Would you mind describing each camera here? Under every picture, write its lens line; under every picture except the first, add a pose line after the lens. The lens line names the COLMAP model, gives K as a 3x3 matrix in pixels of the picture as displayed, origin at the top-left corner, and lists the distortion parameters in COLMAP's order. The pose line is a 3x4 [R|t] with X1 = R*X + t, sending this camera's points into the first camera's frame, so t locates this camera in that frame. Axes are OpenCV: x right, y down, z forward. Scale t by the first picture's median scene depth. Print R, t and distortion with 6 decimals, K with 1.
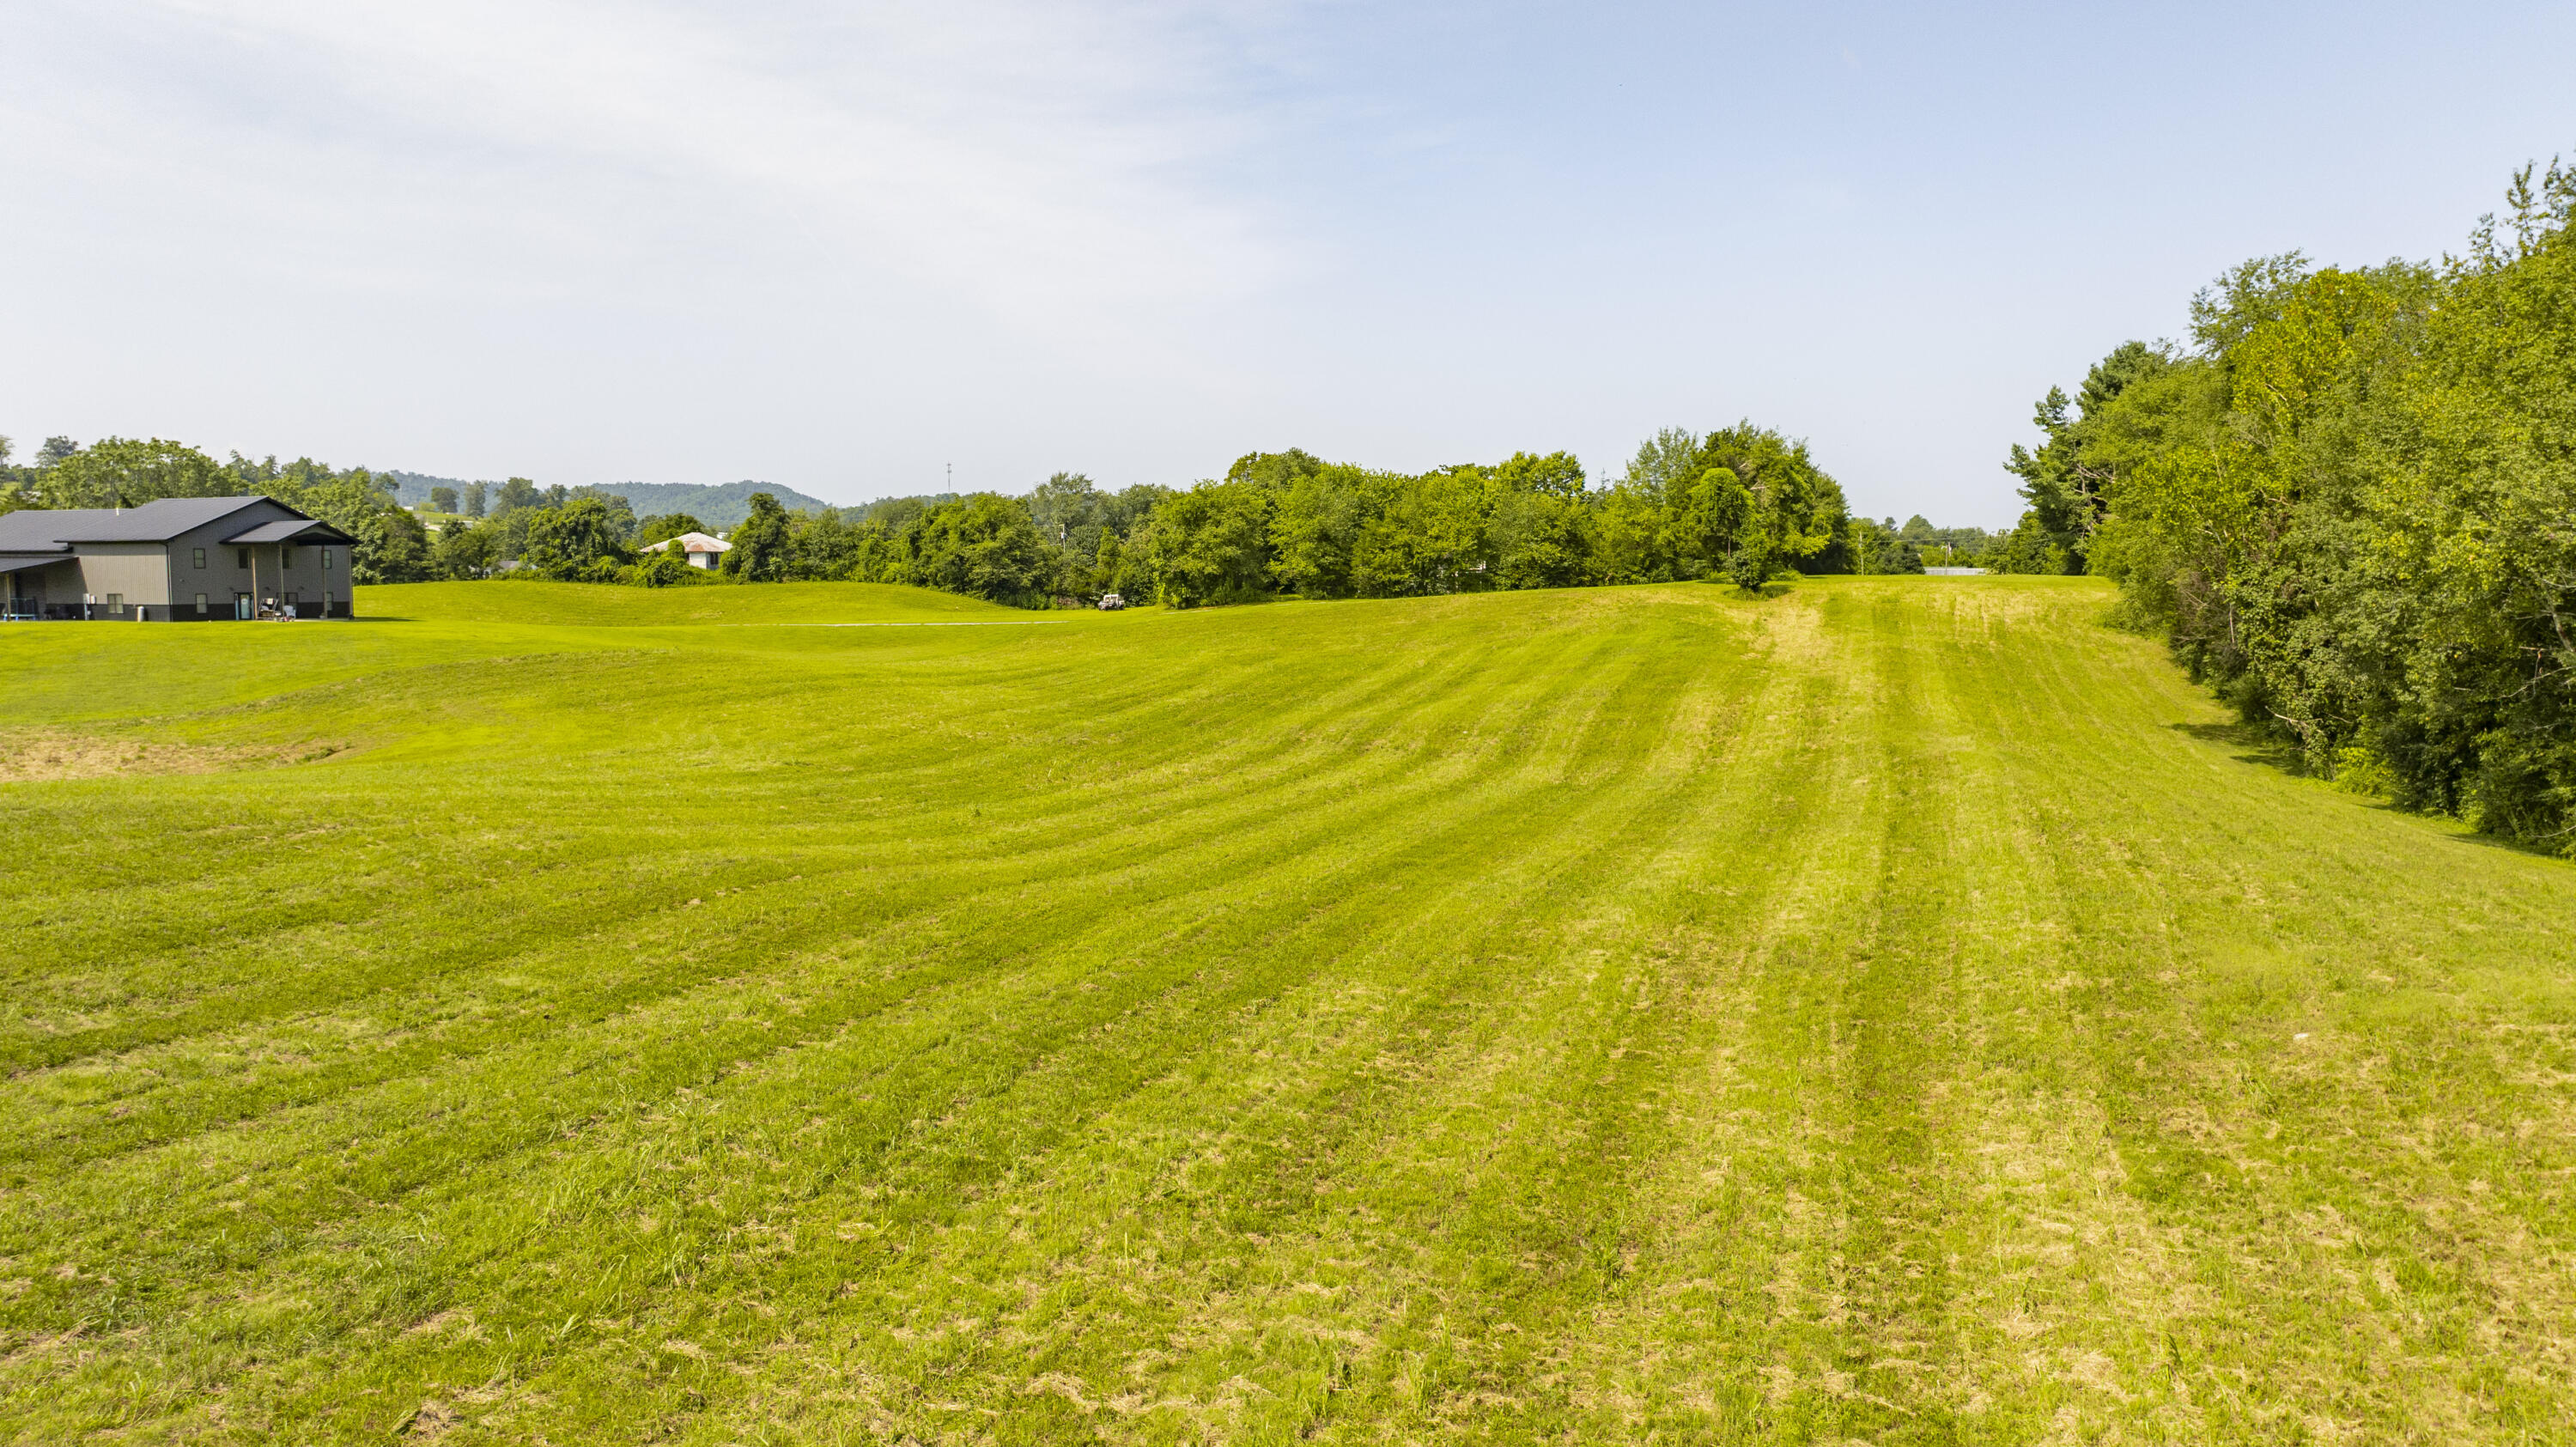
lens RADIAL K [[1802.8, 0, 1302.4], [0, 1802.8, 724.1], [0, 0, 1]] dist [-0.019039, -0.002742]
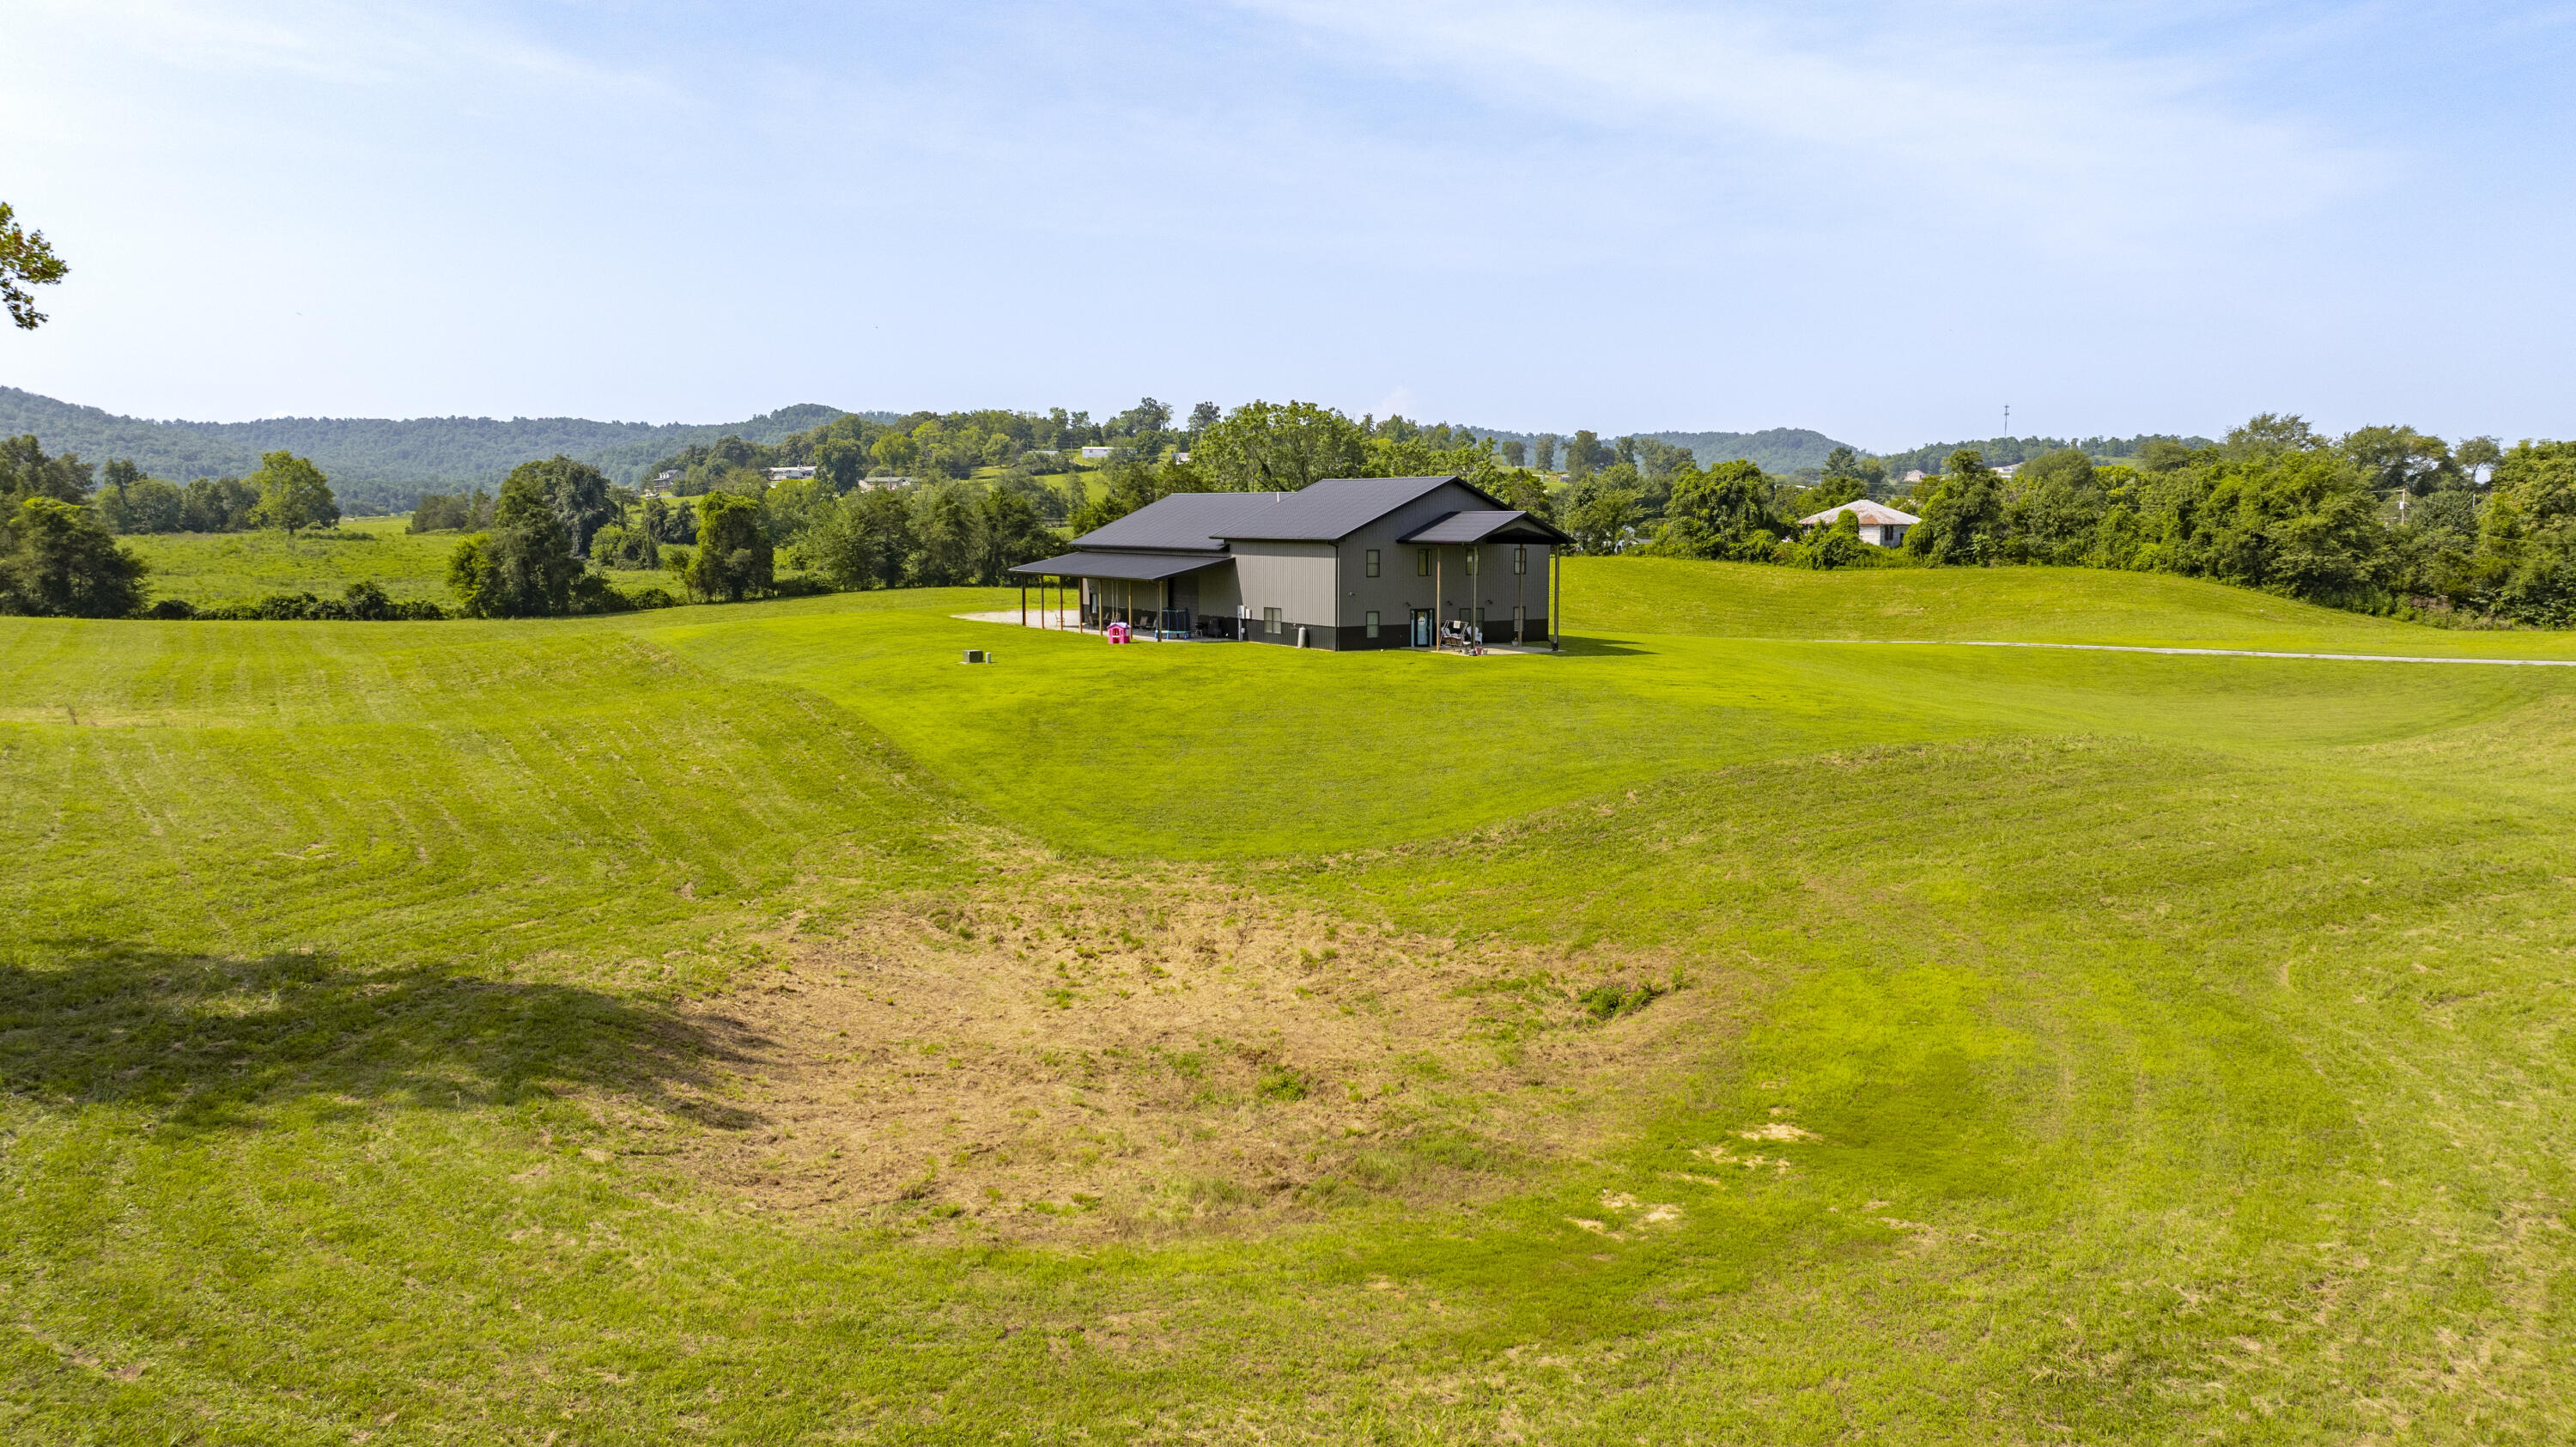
lens RADIAL K [[1810.6, 0, 1300.6], [0, 1810.6, 704.2], [0, 0, 1]] dist [-0.018243, -0.002789]
pose [[0.852711, 0.056638, -0.519304, -0.315796], [-0.047290, 0.998393, 0.031238, -0.070401], [0.520238, -0.002079, 0.854019, 0.435723]]
